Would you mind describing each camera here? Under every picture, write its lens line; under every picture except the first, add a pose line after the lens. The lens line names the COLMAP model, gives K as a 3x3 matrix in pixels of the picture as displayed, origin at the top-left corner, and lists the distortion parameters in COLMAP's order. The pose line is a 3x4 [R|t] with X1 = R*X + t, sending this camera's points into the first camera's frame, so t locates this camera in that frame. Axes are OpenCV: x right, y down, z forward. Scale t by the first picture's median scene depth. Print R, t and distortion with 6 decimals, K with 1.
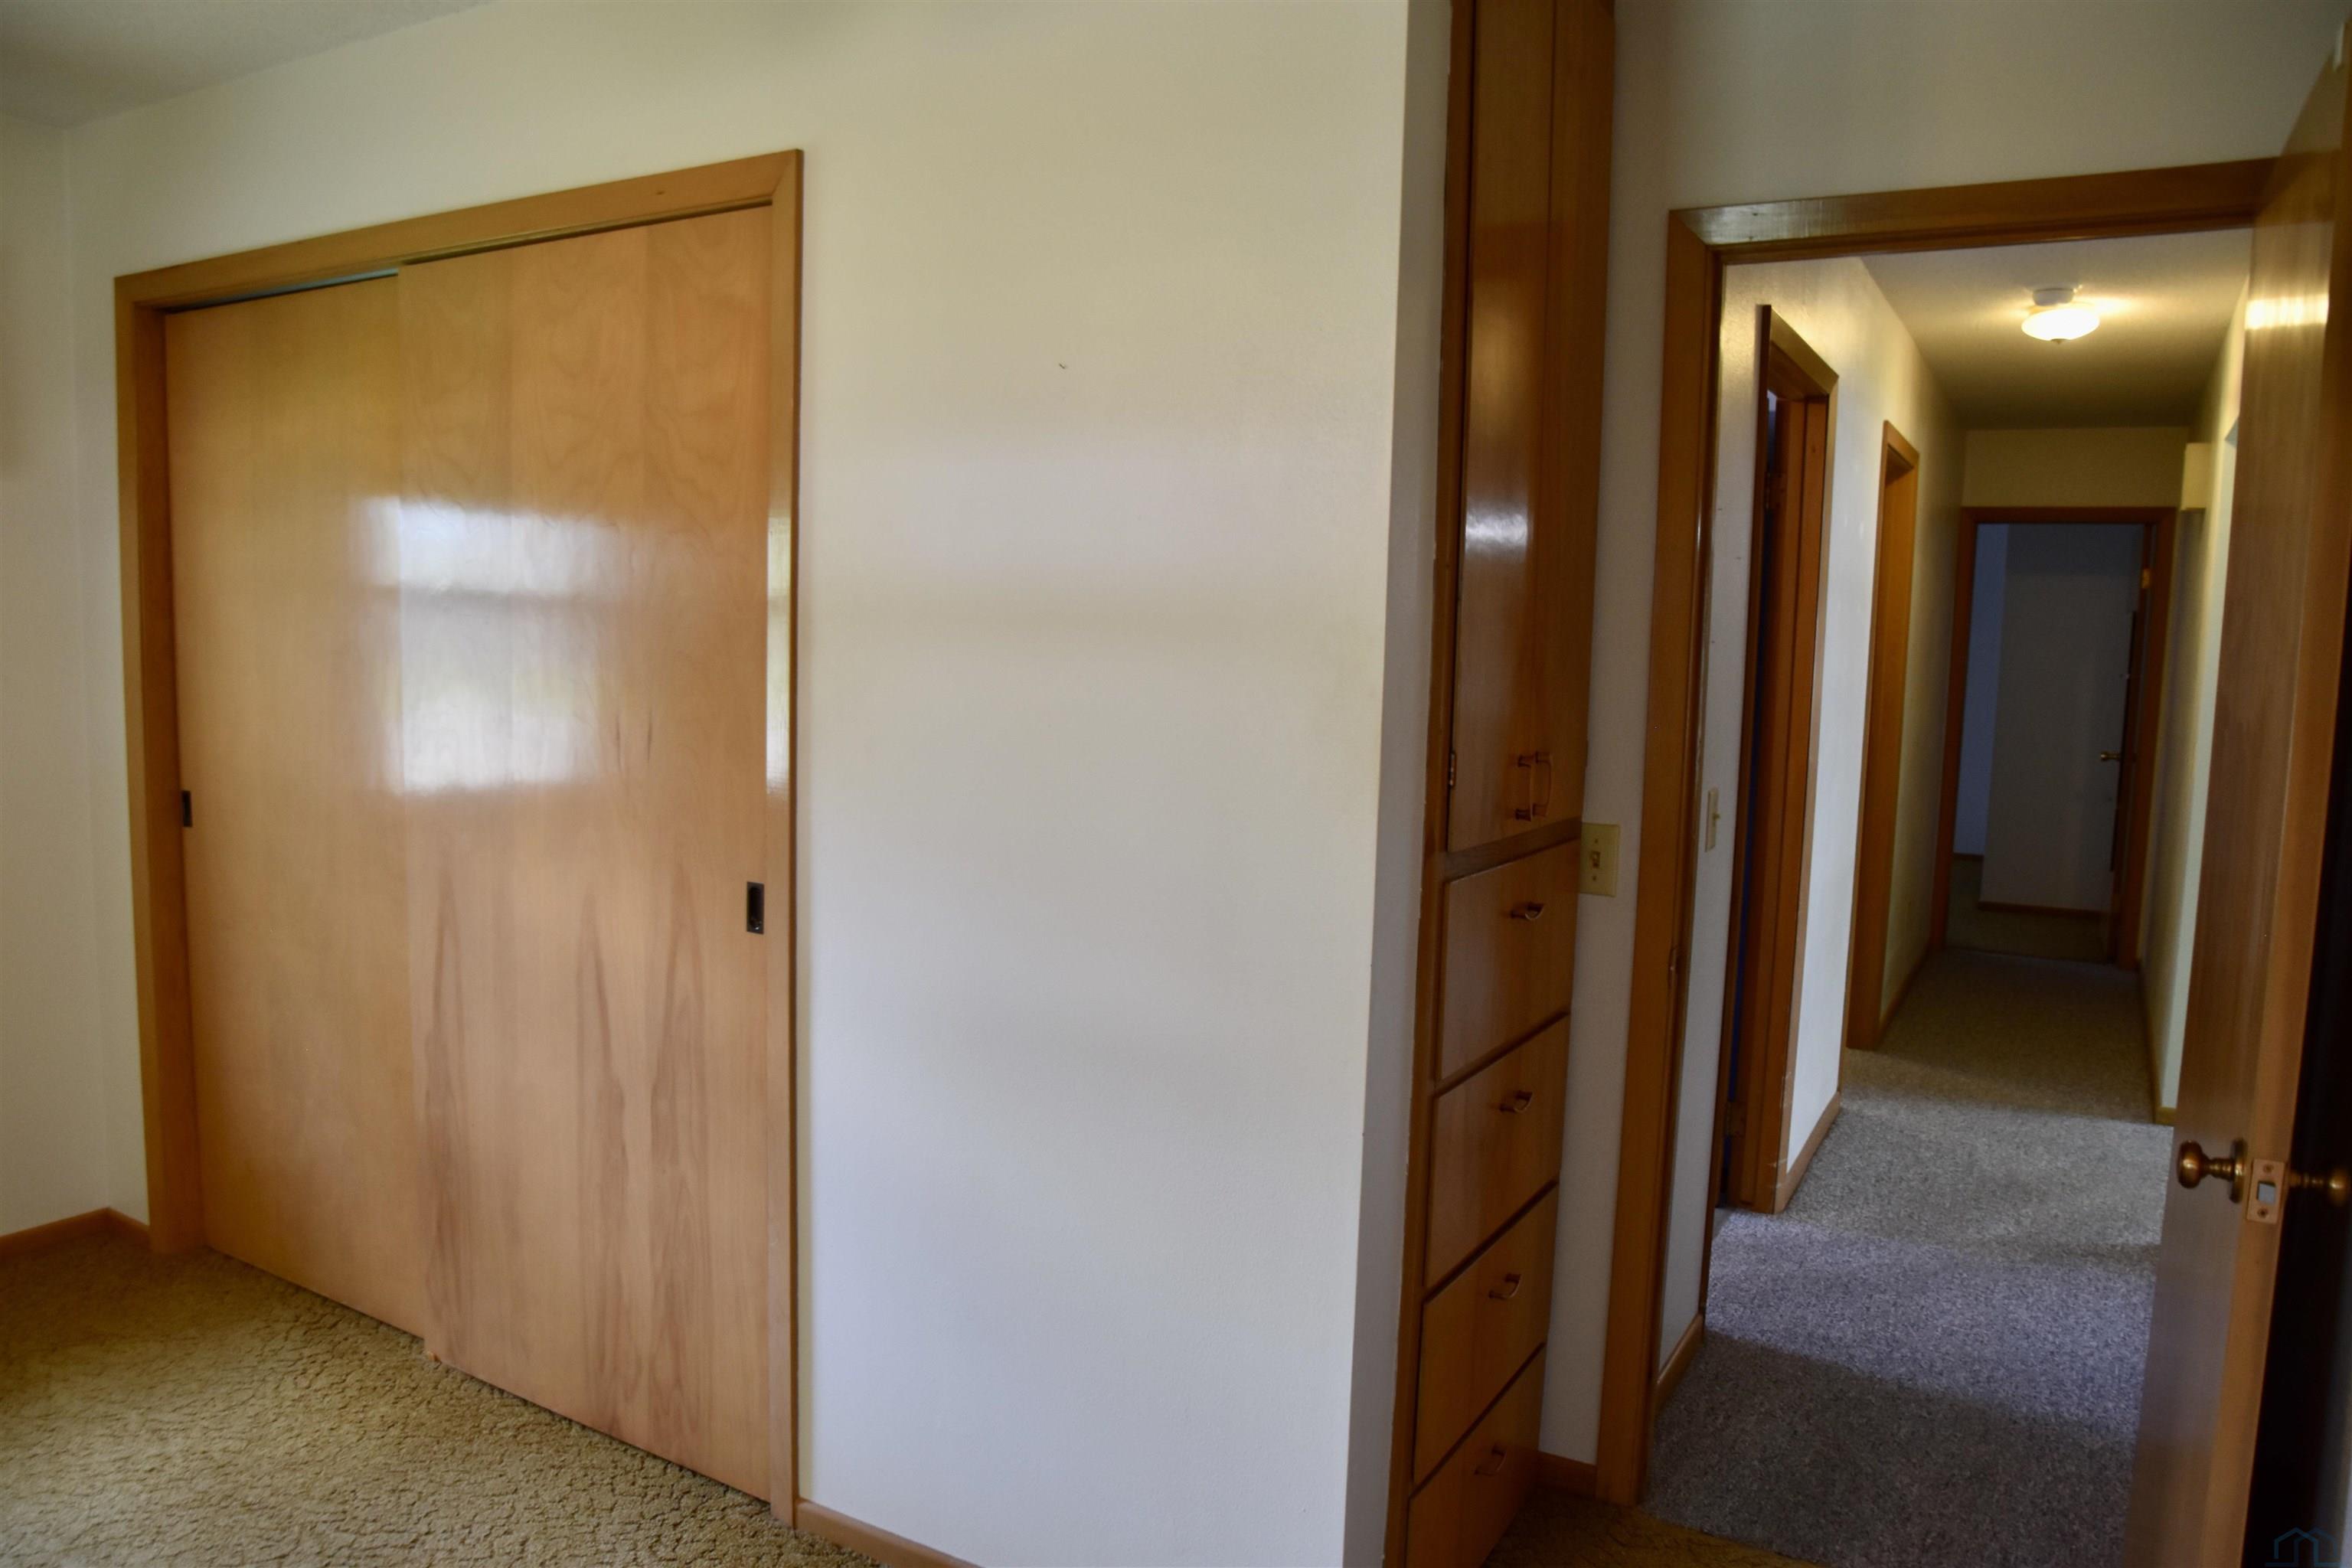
lens RADIAL K [[1655.6, 0, 1176.0], [0, 1655.6, 784.0], [0, 0, 1]] dist [-0.063259, -0.001132]
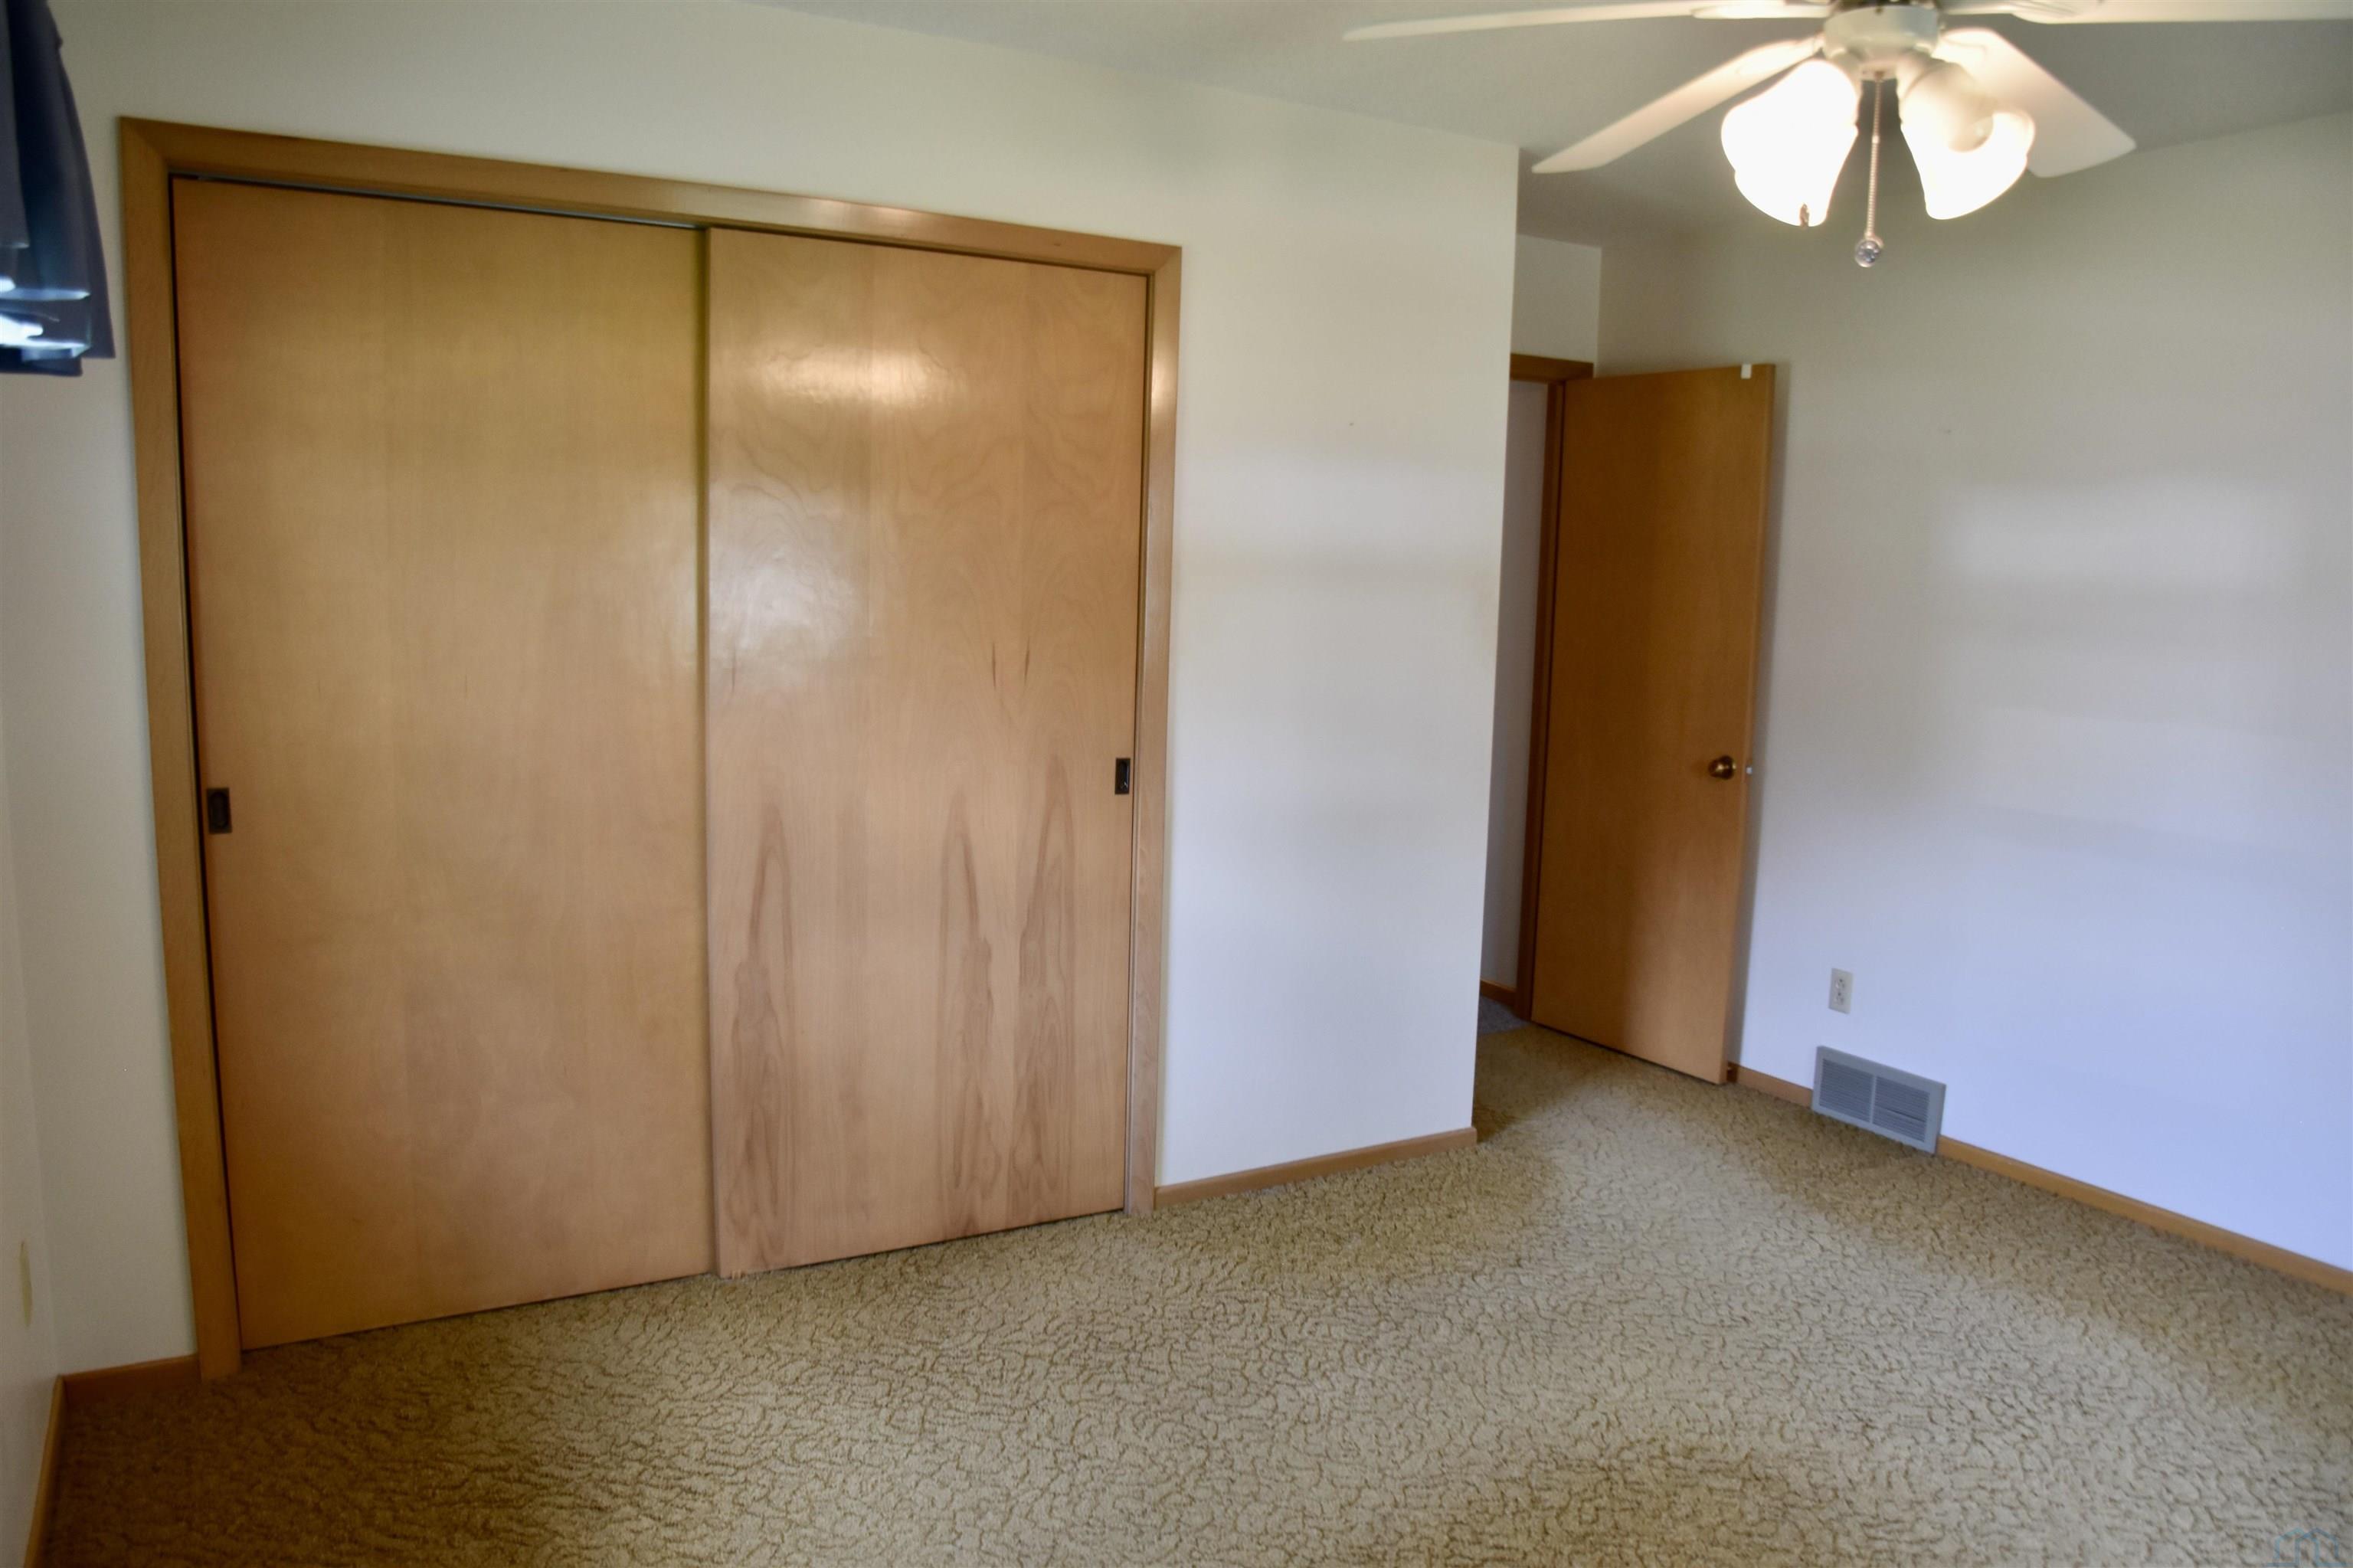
lens RADIAL K [[1656.4, 0, 1176.5], [0, 1656.4, 784.0], [0, 0, 1]] dist [-0.063259, -0.001132]
pose [[0.490957, -0.121058, 0.862732, -1.333714], [0.078900, 0.992407, 0.094353, -0.044182], [-0.867604, 0.021746, 0.496780, 0.241043]]
